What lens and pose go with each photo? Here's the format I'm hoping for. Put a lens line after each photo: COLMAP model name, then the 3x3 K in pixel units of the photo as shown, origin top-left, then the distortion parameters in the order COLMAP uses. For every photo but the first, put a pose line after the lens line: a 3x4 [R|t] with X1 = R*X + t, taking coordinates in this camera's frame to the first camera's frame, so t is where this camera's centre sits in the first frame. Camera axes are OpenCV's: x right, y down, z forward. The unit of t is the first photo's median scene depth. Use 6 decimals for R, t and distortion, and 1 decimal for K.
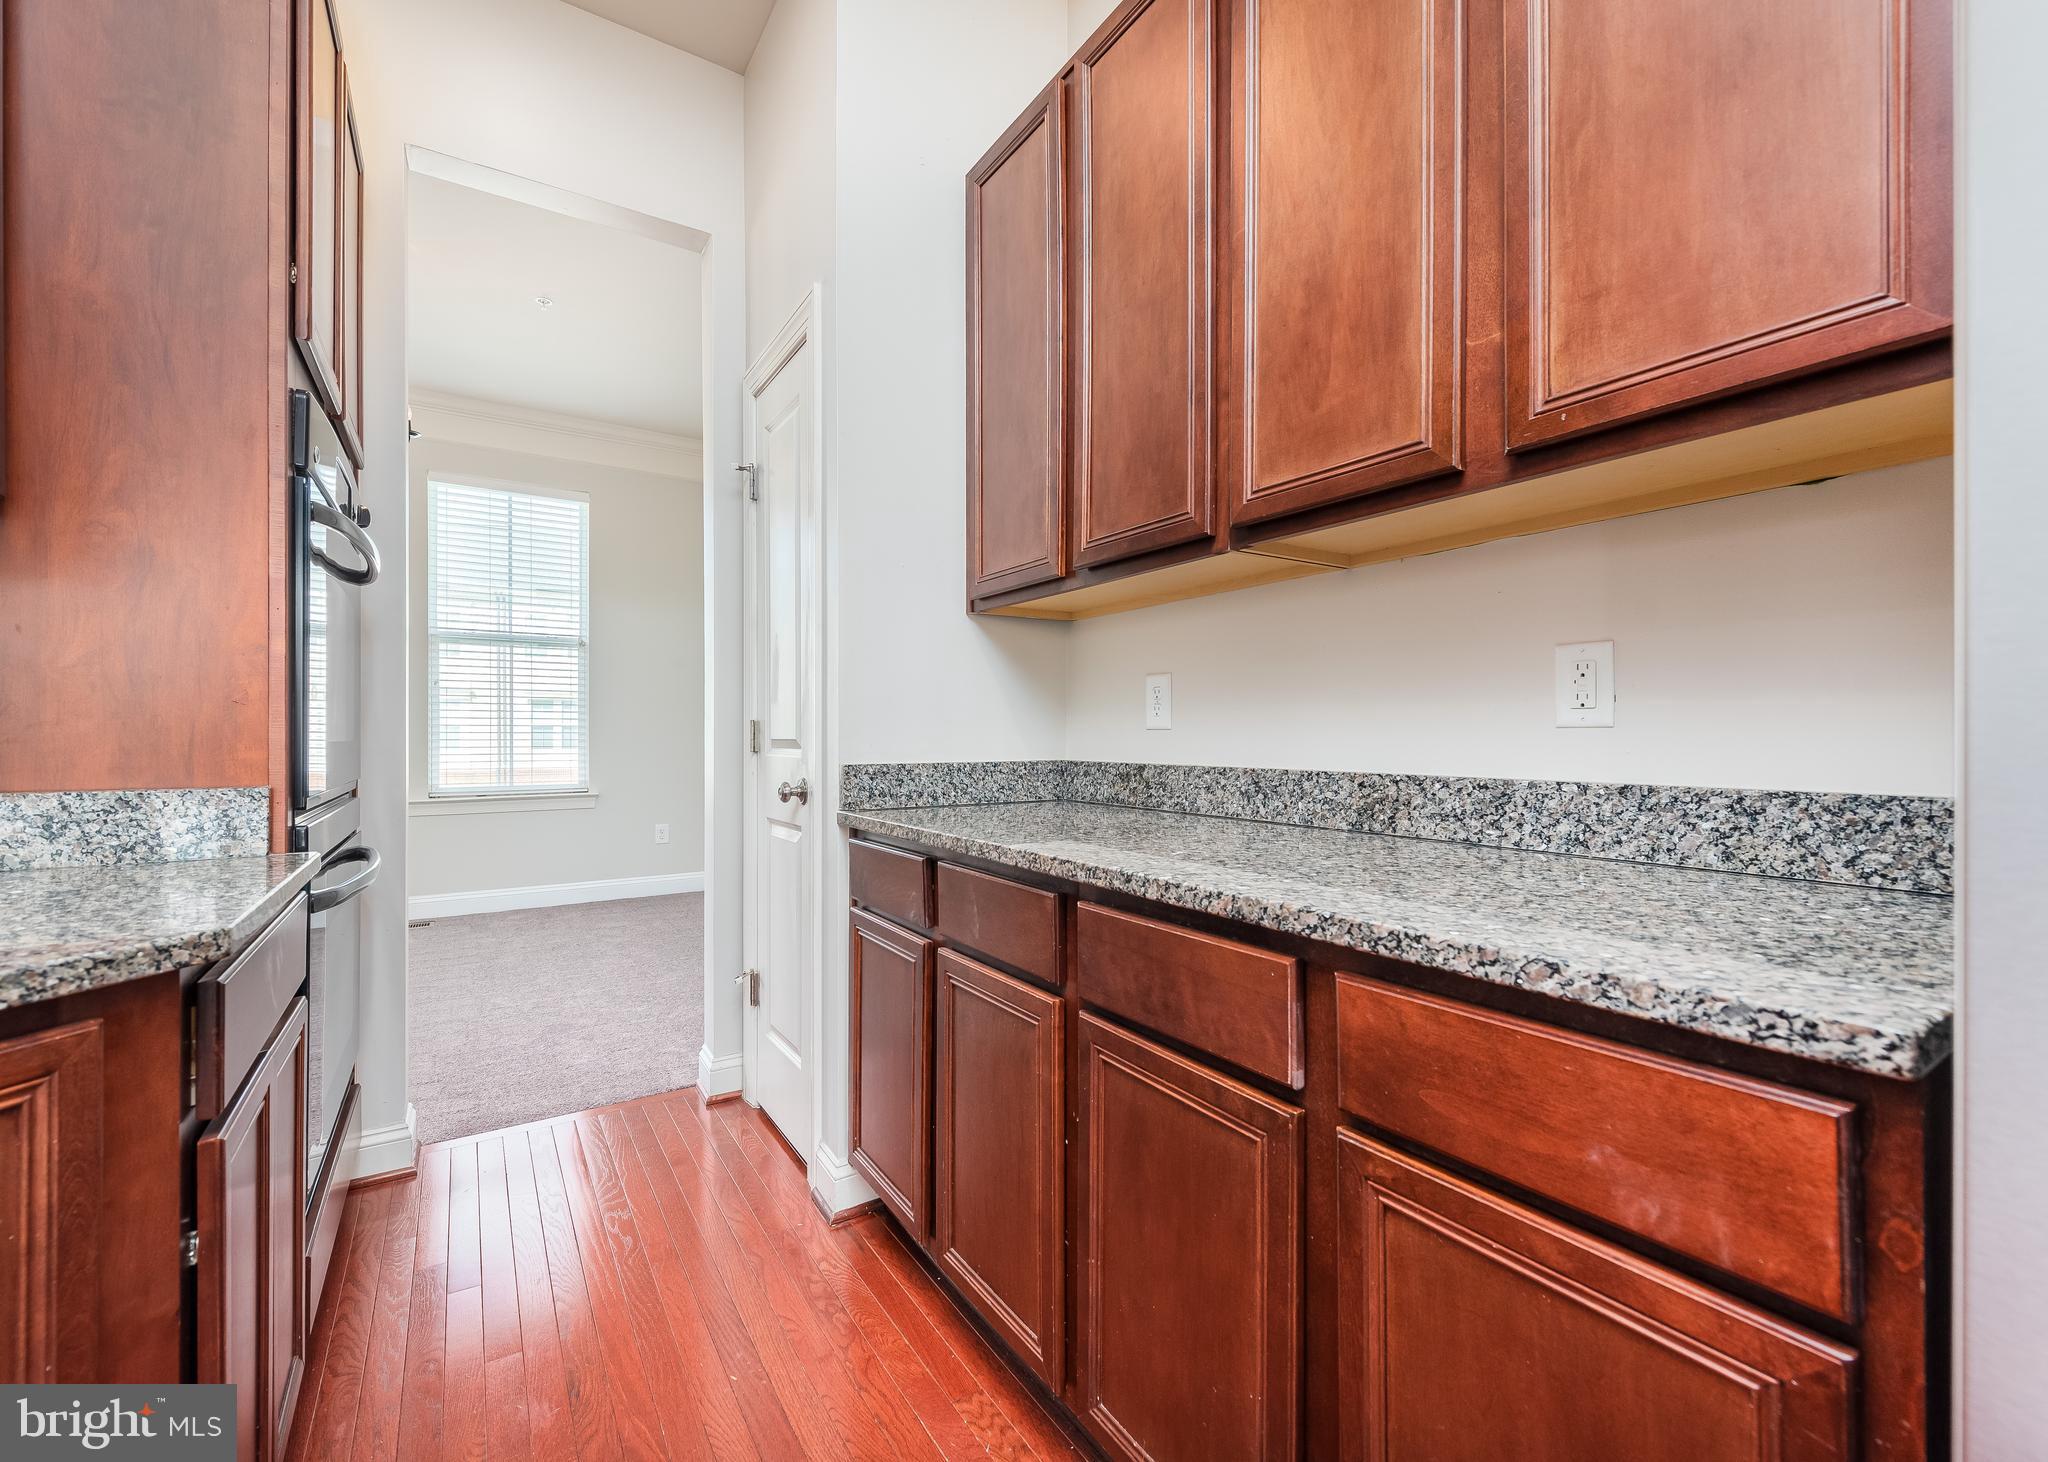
lens RADIAL K [[852.6, 0, 1022.5], [0, 852.6, 728.8], [0, 0, 1]] dist [0.011937, 0.000245]
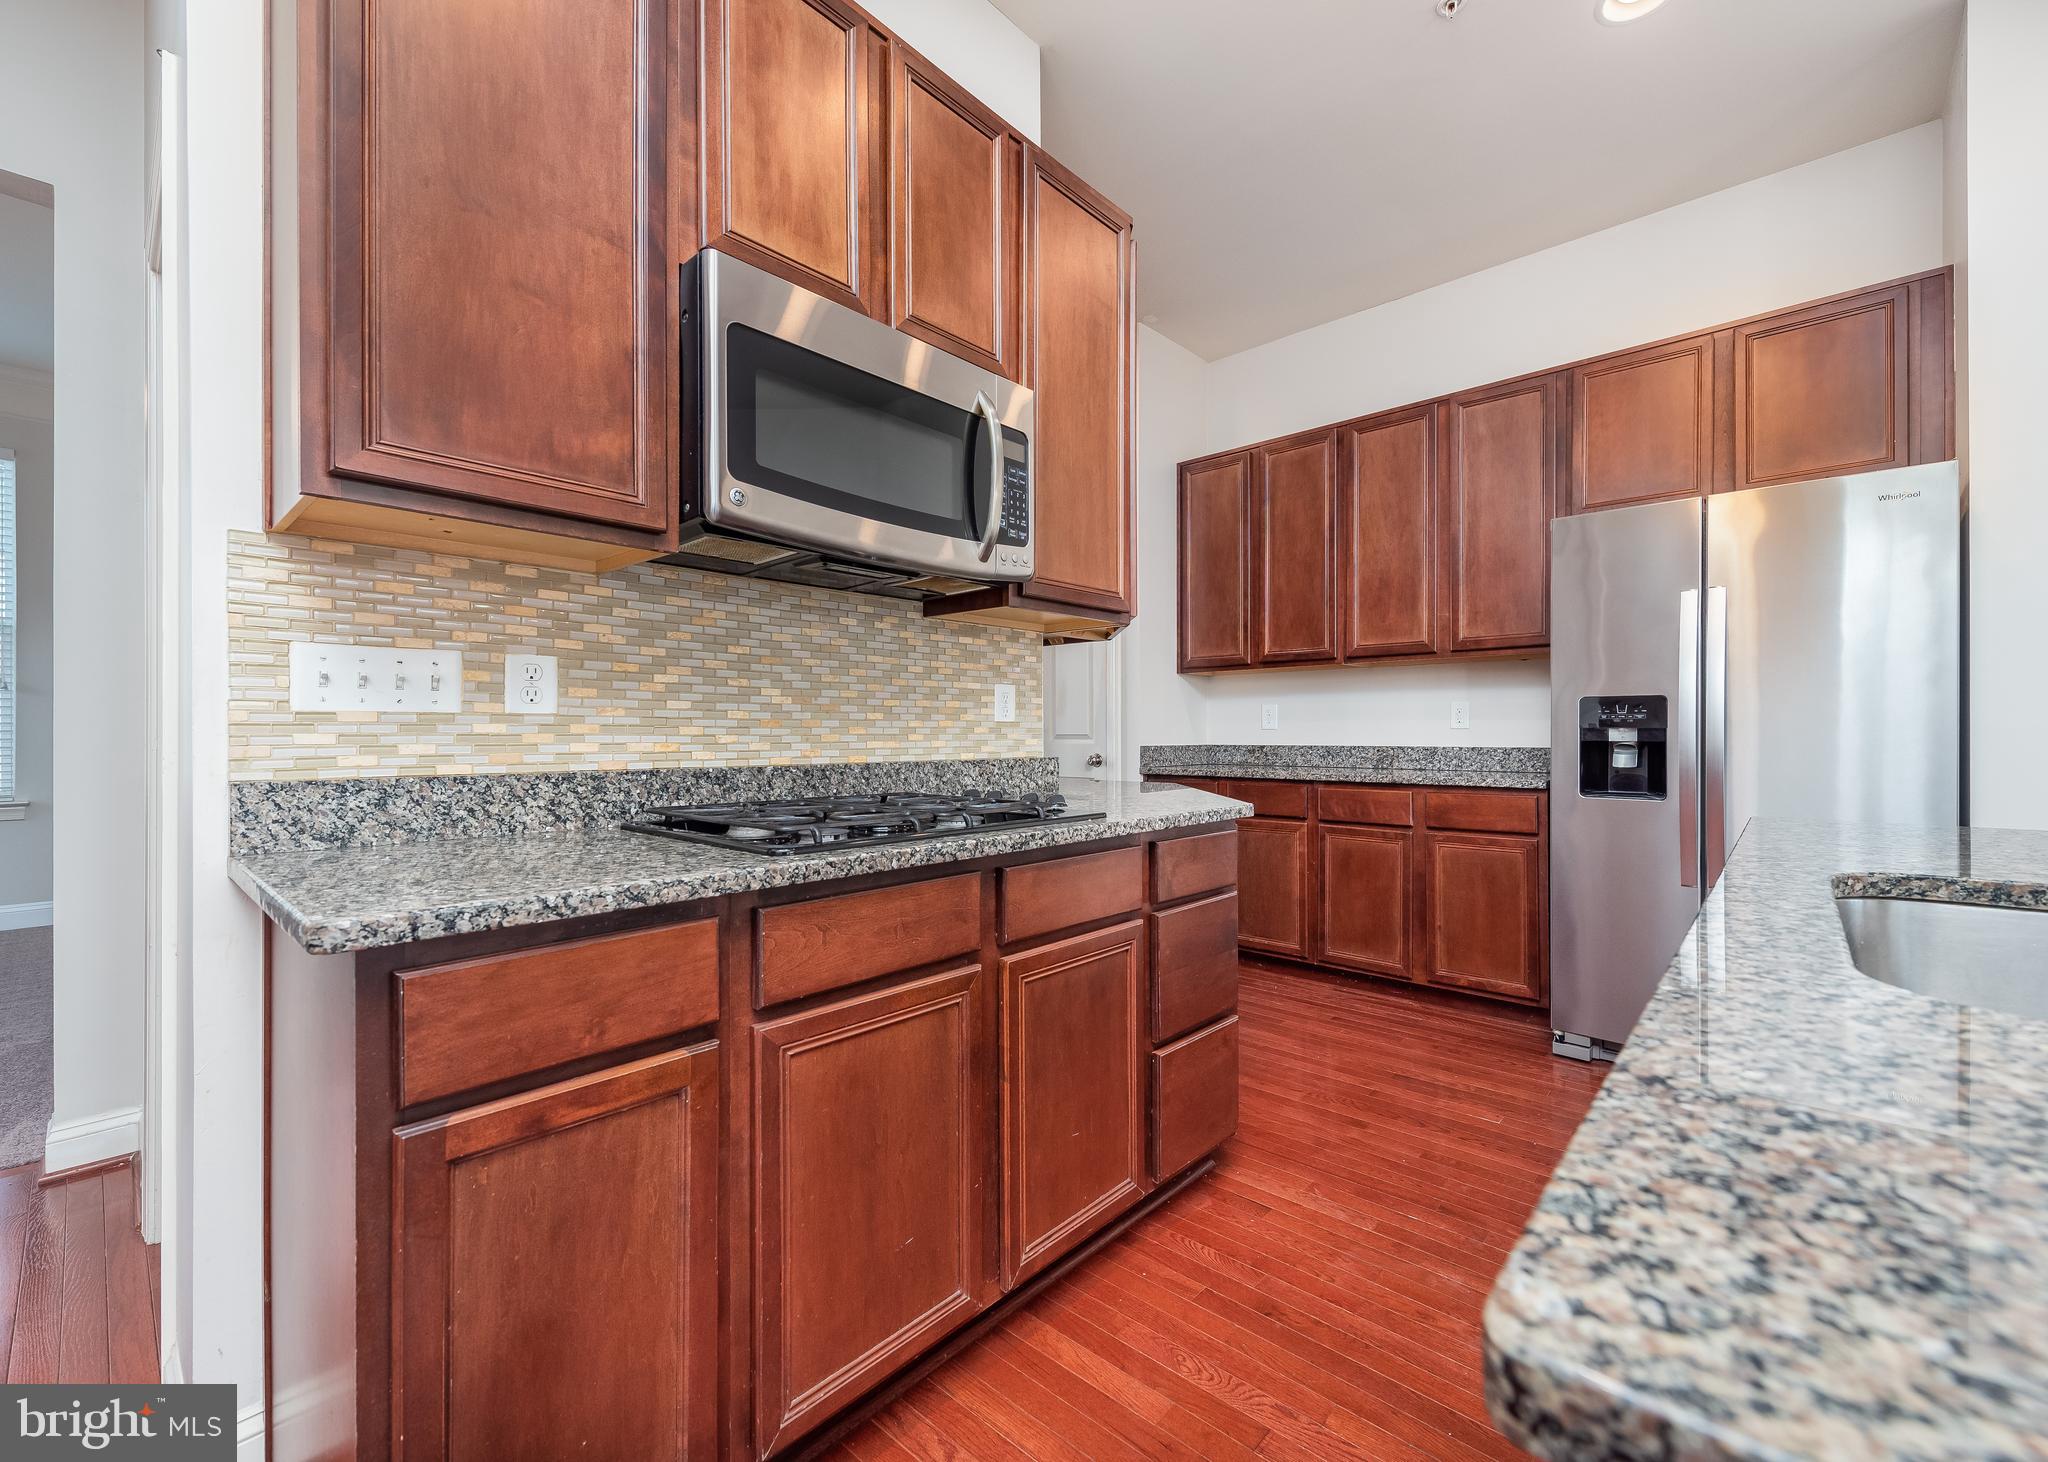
lens RADIAL K [[852.6, 0, 1022.9], [0, 852.6, 732.8], [0, 0, 1]] dist [0.011937, 0.000245]
pose [[0.967312, -0.000746, 0.253590, -1.788174], [-0.000419, 0.999990, 0.004539, -0.001664], [-0.253591, -0.004496, 0.967301, -1.716373]]
